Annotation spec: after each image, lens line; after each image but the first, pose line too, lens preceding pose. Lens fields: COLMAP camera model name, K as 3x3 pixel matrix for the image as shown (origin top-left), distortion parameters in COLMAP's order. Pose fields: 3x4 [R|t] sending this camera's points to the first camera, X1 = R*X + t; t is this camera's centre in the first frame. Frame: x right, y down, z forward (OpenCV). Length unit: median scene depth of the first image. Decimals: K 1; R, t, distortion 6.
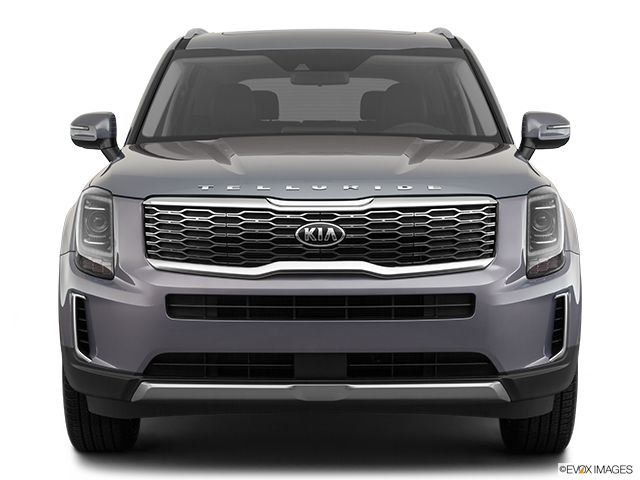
lens RADIAL K [[1717.7, 0, 320.8], [0, 1717.7, 238.2], [0, 0, 1]] dist [0.193551, 0.000000]
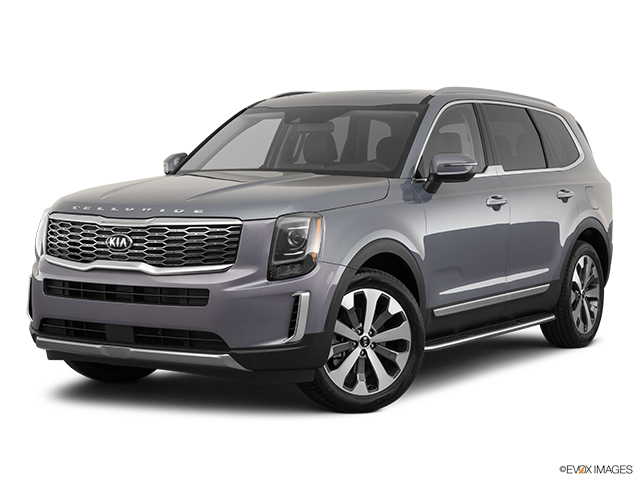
lens RADIAL K [[1299.2, 0, 325.0], [0, 1299.2, 242.5], [0, 0, 1]] dist [-0.007662, 0.000000]
pose [[0.844699, 0.035114, -0.534089, 0.720067], [-0.030905, 0.999381, 0.016826, -0.025581], [0.534349, 0.002293, 0.845261, 0.171580]]
